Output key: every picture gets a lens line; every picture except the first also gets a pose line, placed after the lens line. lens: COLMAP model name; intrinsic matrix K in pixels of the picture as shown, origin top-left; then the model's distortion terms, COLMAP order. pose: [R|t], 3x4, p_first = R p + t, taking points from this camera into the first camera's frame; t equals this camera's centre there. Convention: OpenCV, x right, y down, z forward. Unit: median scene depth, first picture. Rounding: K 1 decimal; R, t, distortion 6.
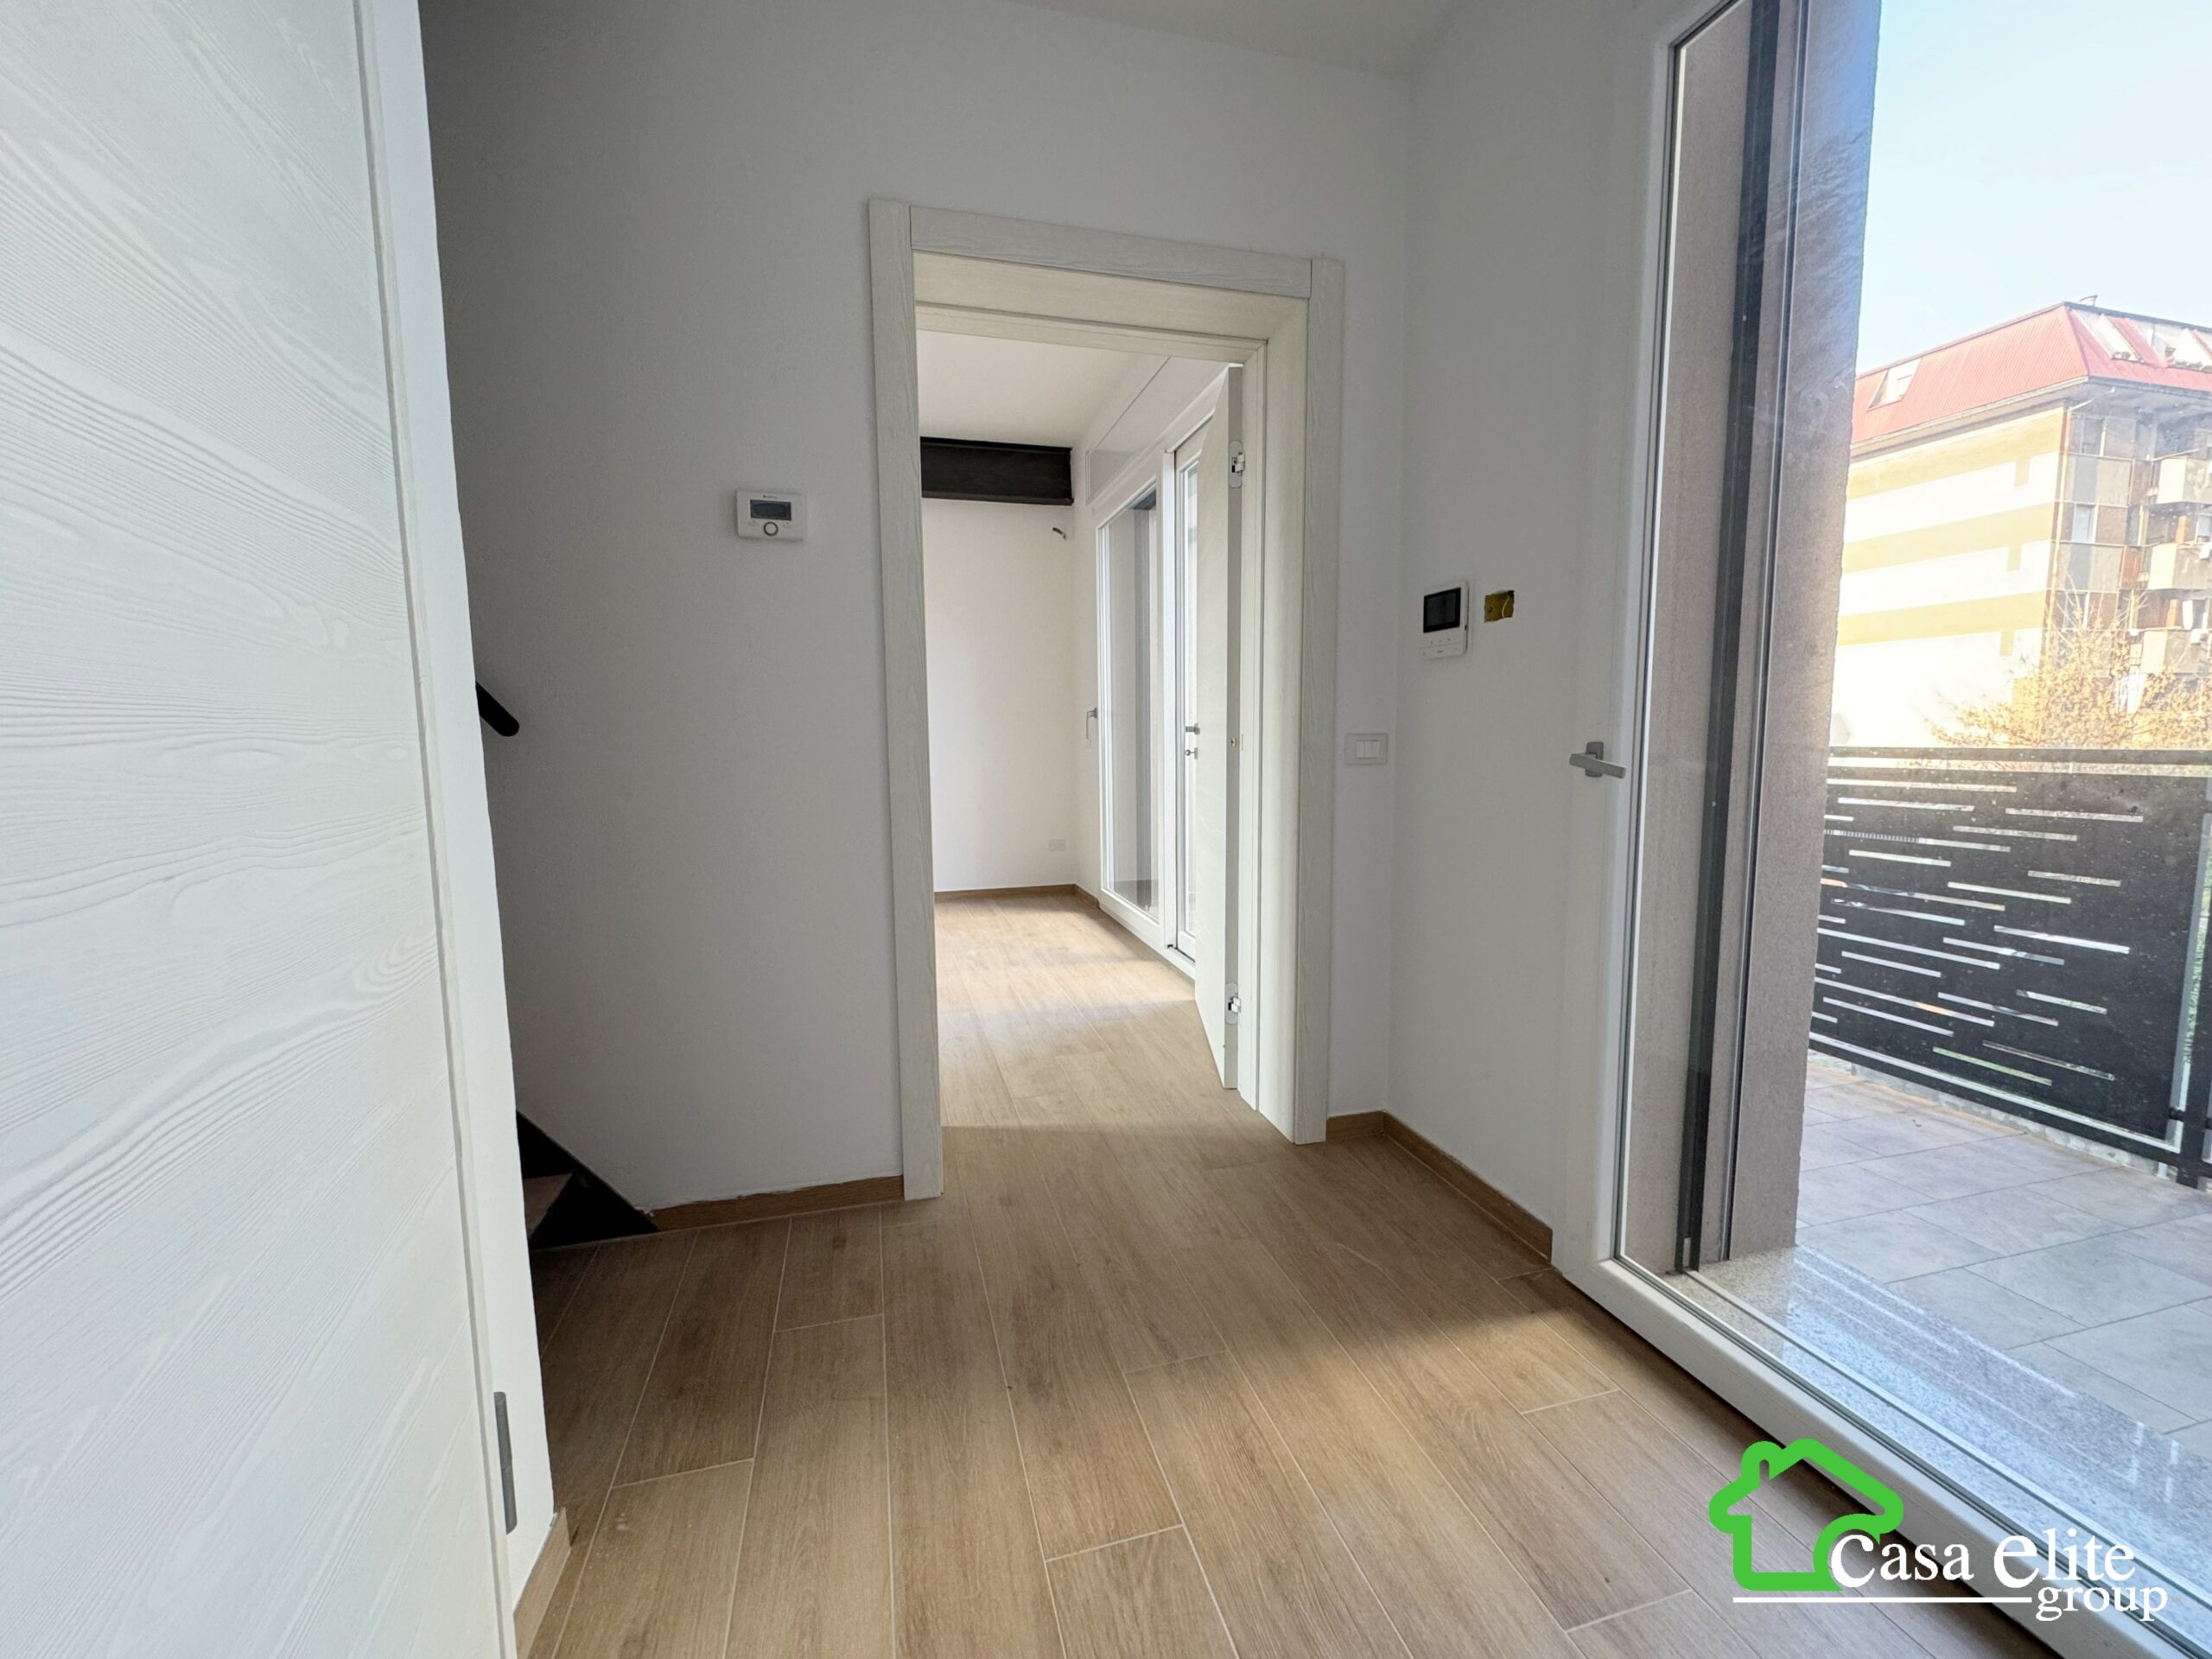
lens RADIAL K [[876.1, 0, 1119.6], [0, 876.1, 821.3], [0, 0, 1]] dist [-0.001250, 0.000121]
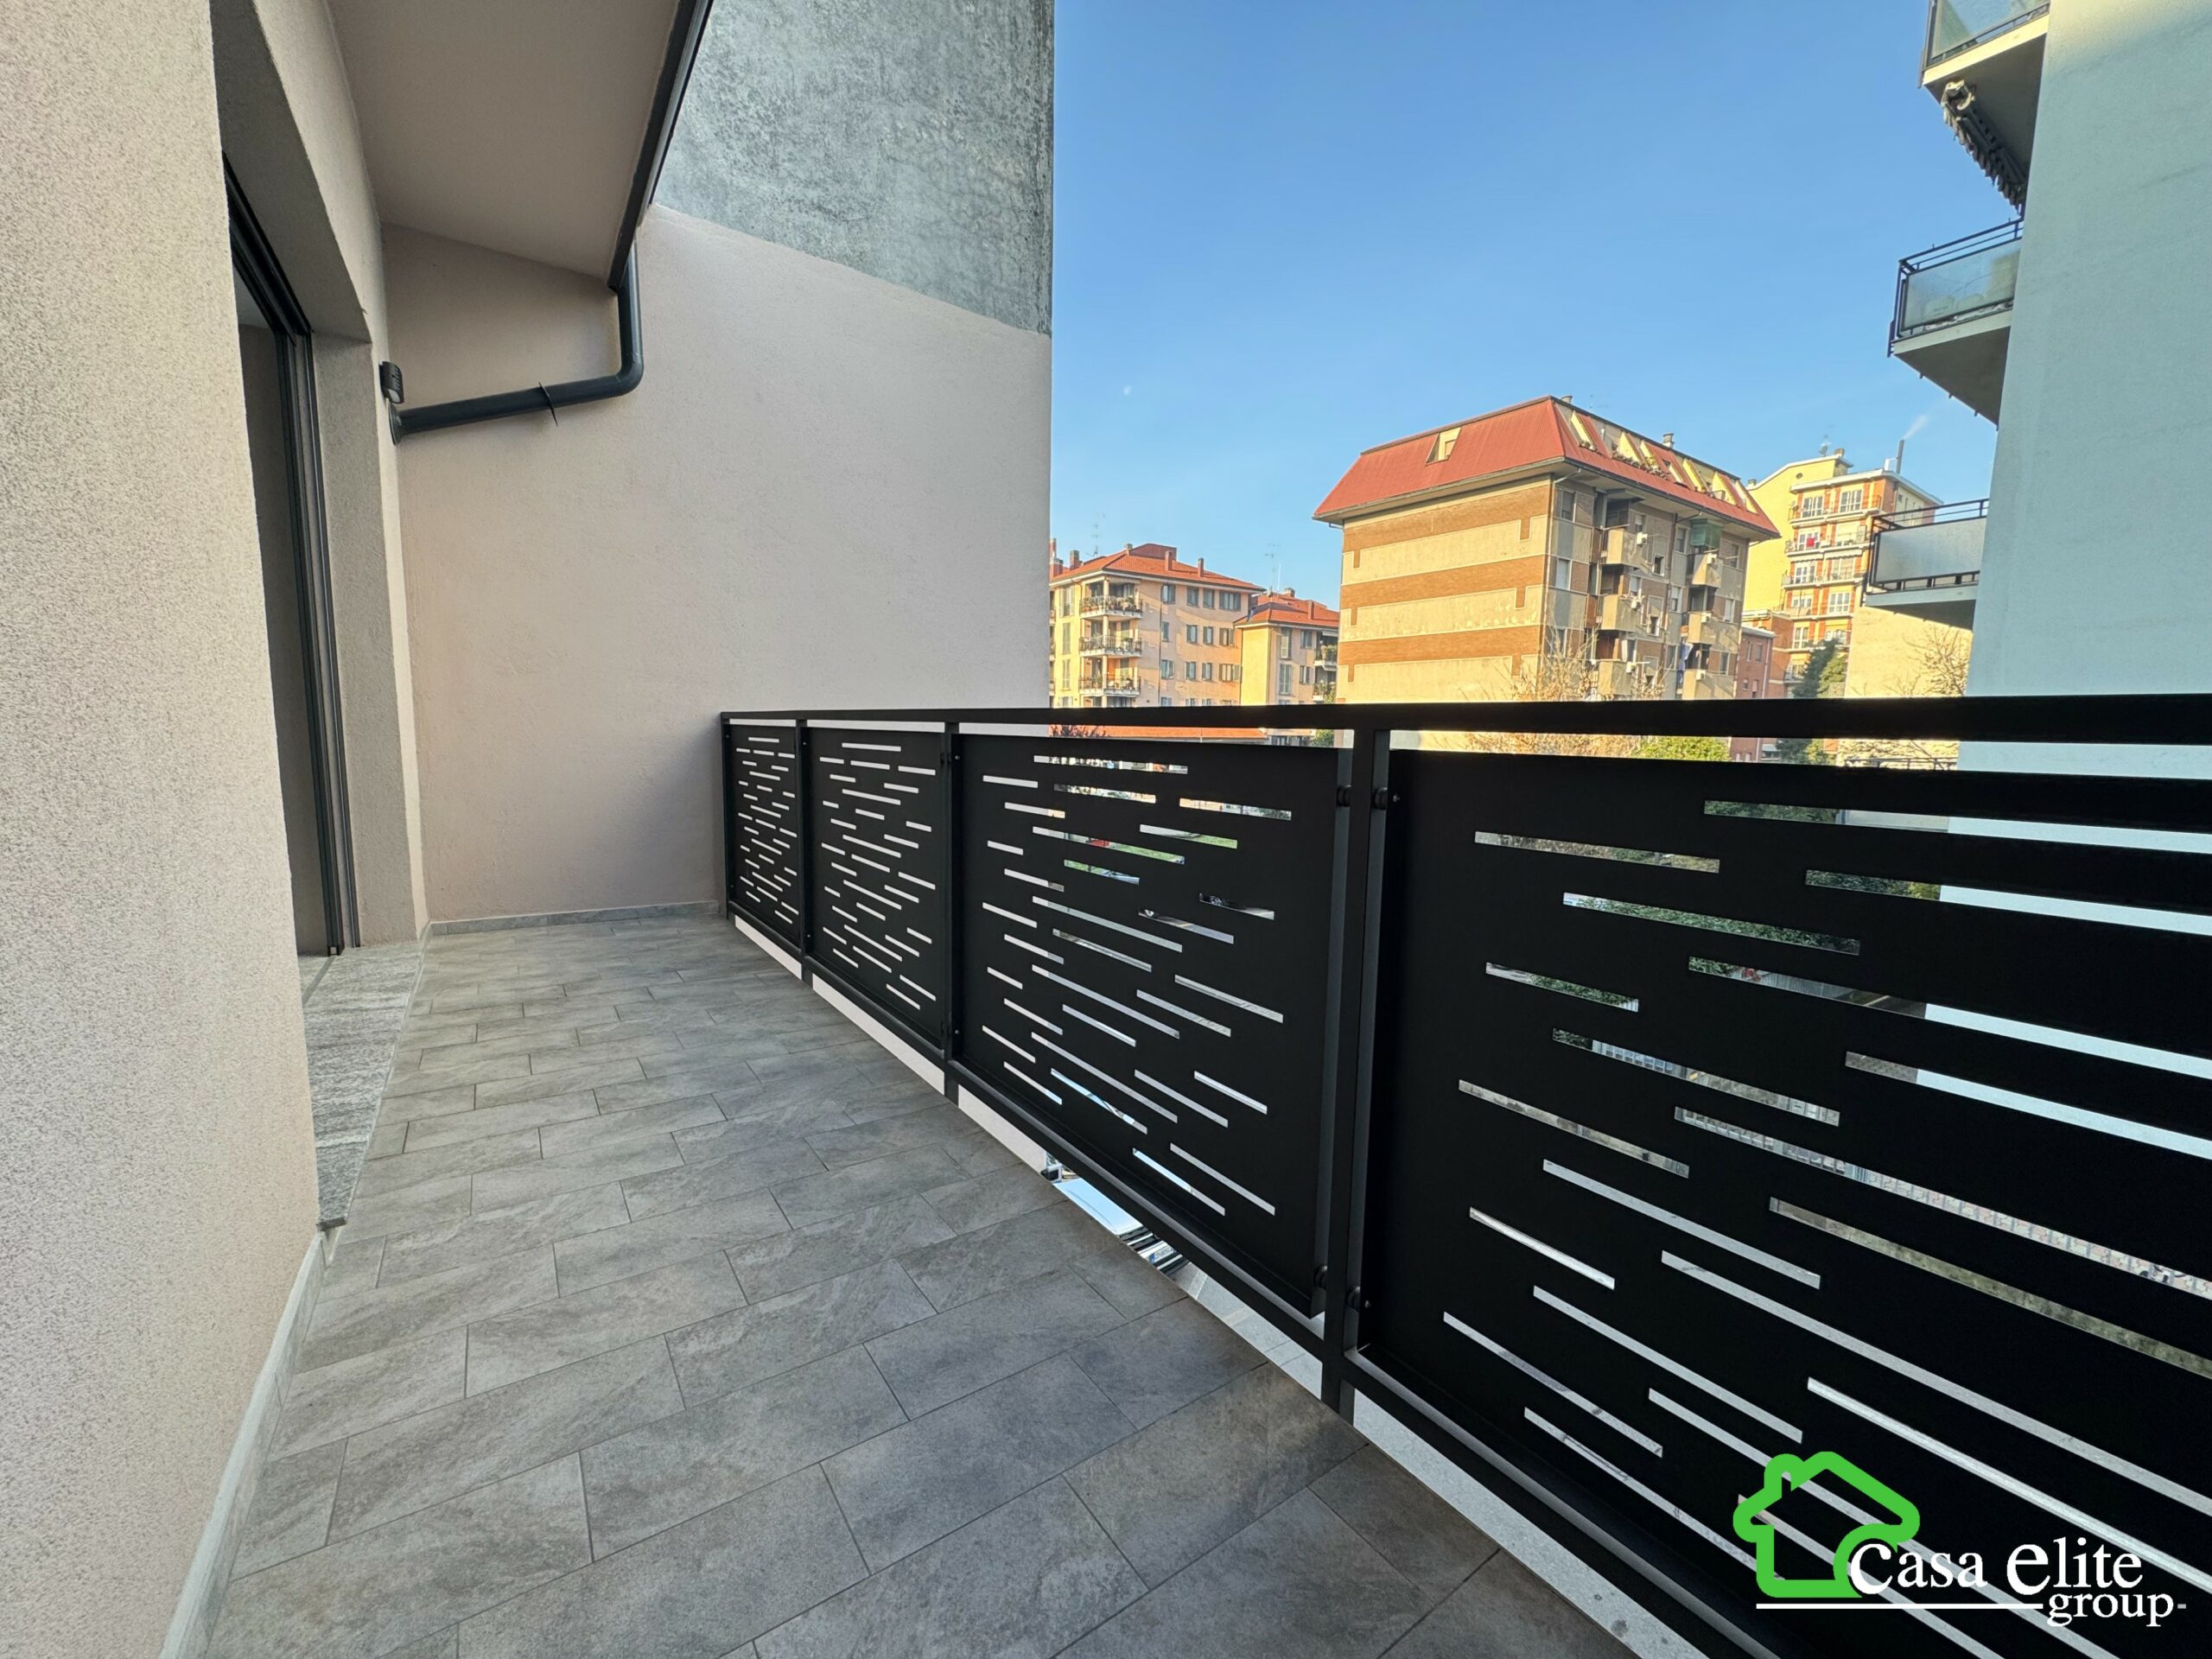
lens RADIAL K [[876.1, 0, 1109.4], [0, 876.1, 825.7], [0, 0, 1]] dist [-0.001250, 0.000121]
pose [[0.940743, -0.015005, 0.338788, 0.047331], [0.011156, 0.999849, 0.013305, -0.000084], [-0.338936, -0.008737, 0.940769, 0.025404]]
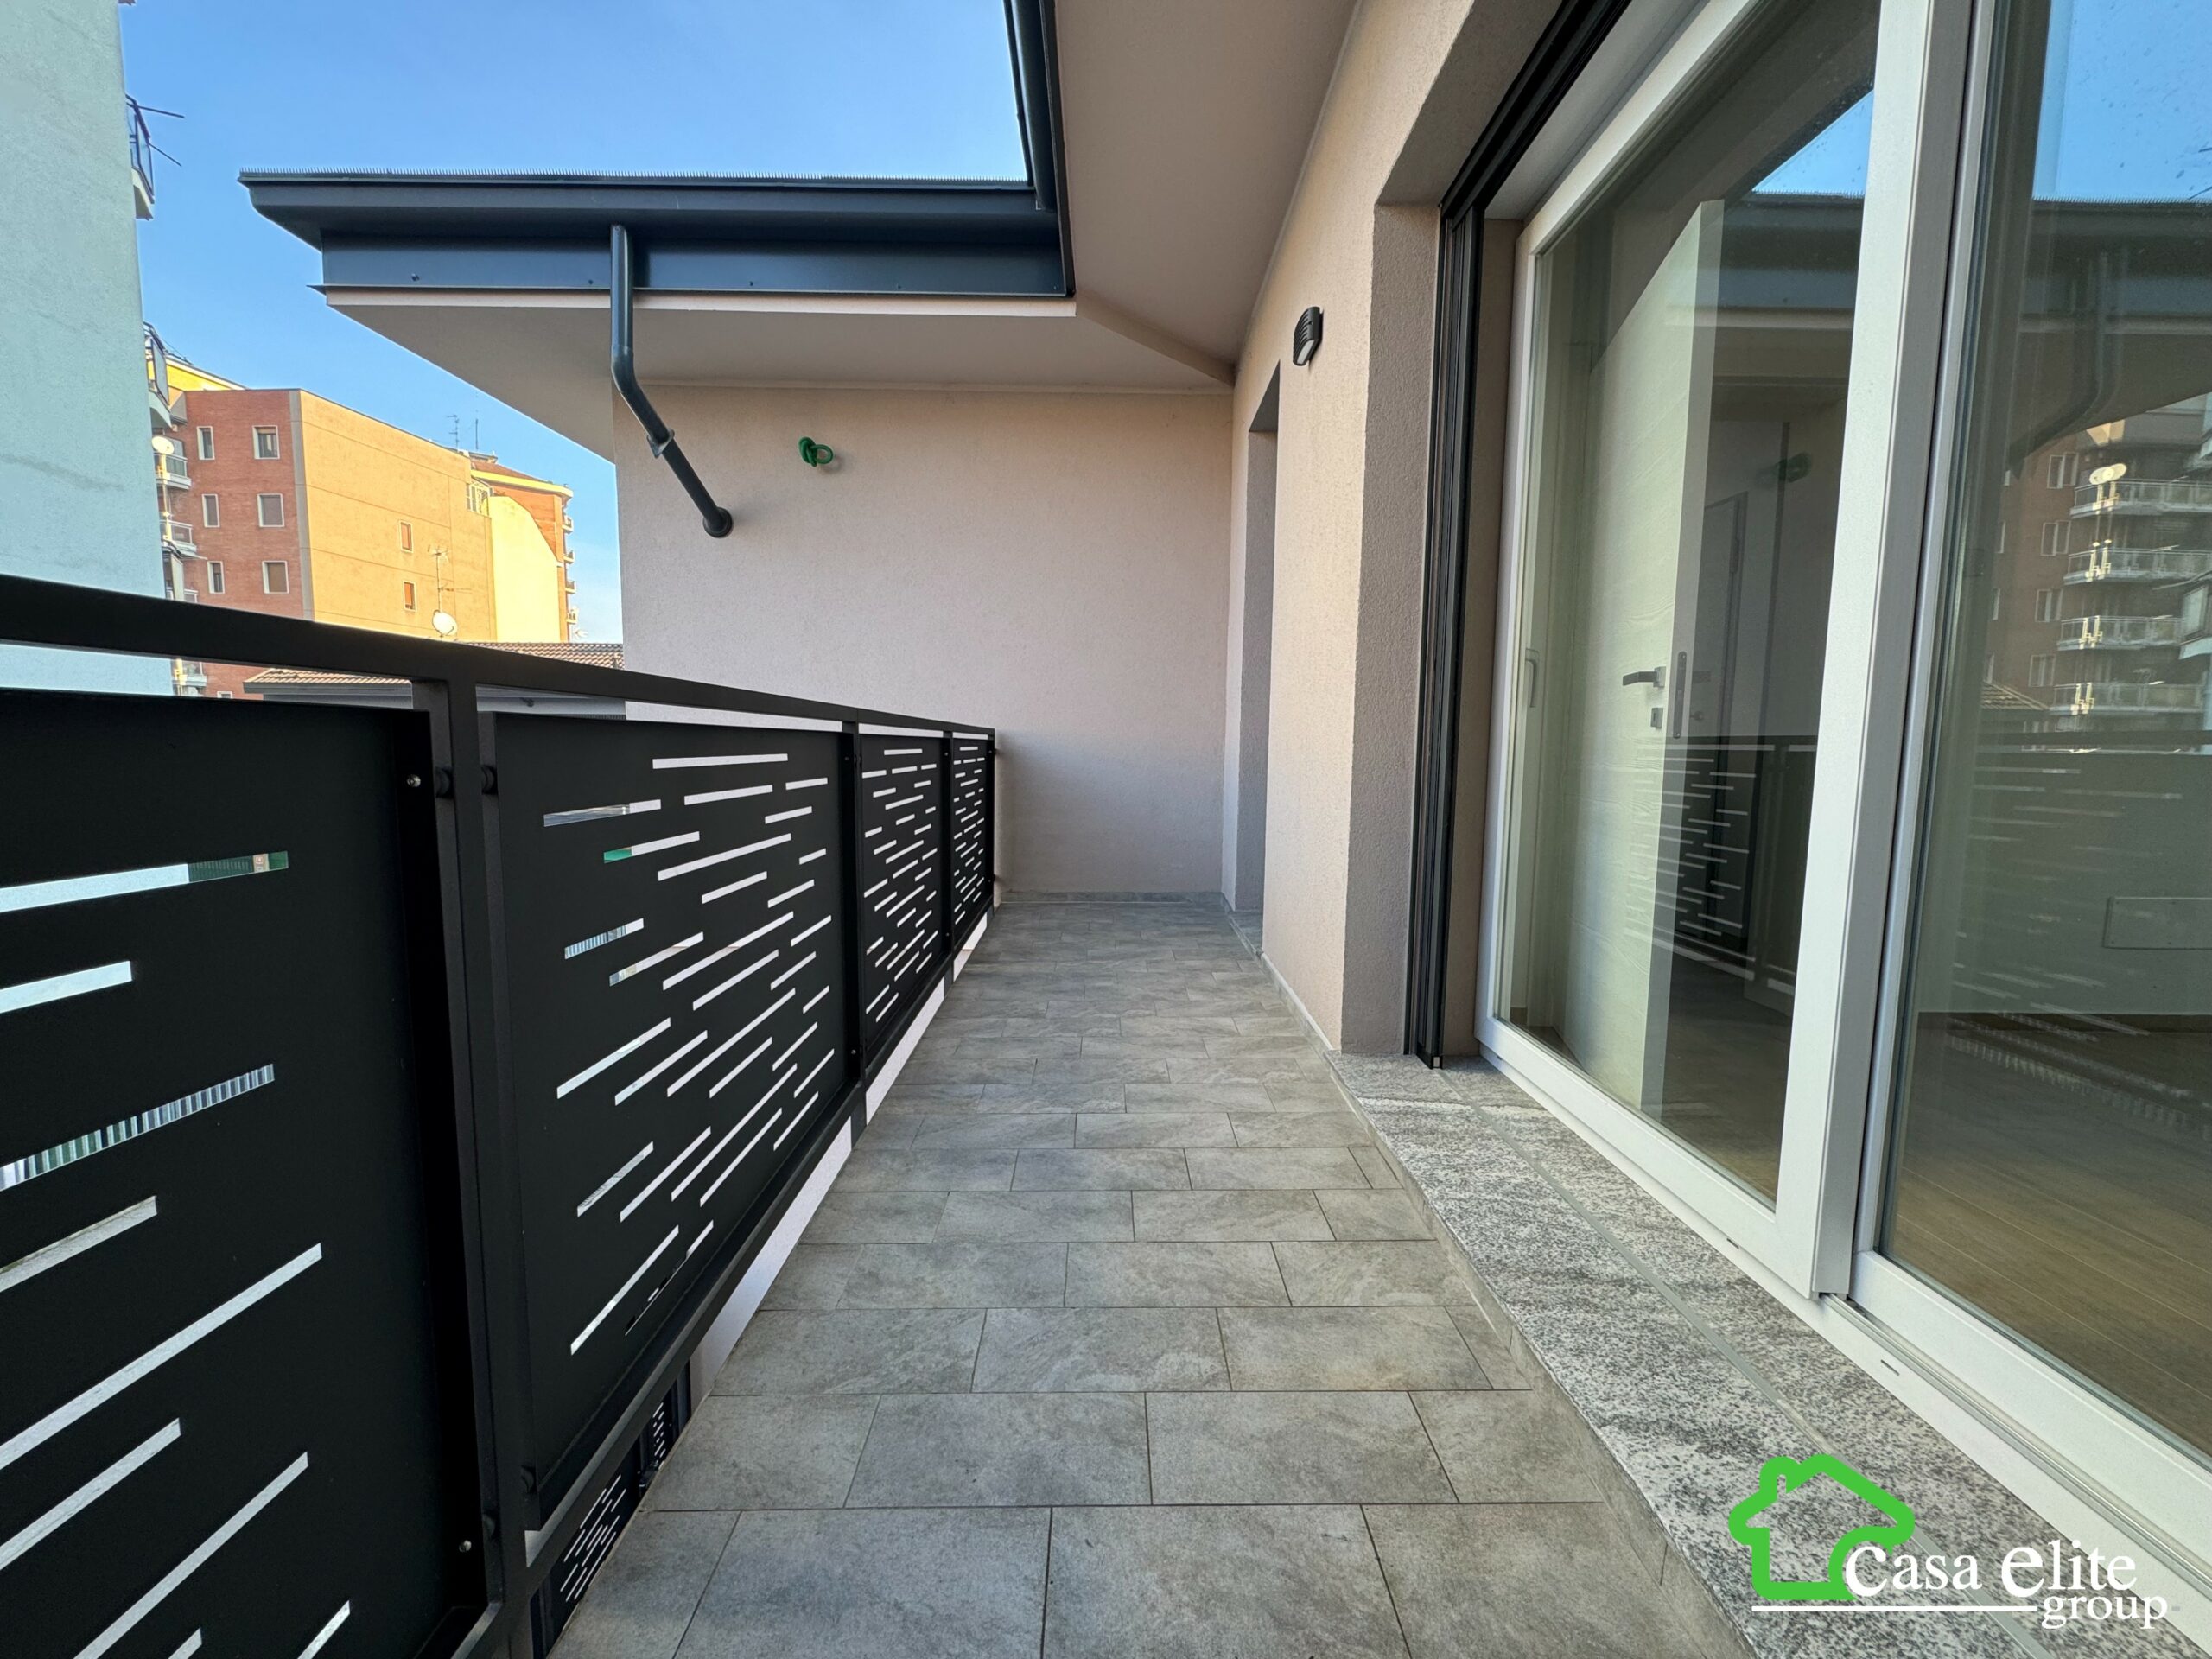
lens RADIAL K [[876.1, 0, 1103.2], [0, 876.1, 836.5], [0, 0, 1]] dist [-0.001250, 0.000121]
pose [[-0.964386, -0.032477, 0.262498, 0.027305], [0.021639, 0.979419, 0.200675, -0.009976], [-0.263613, 0.199209, -0.943835, 0.133747]]
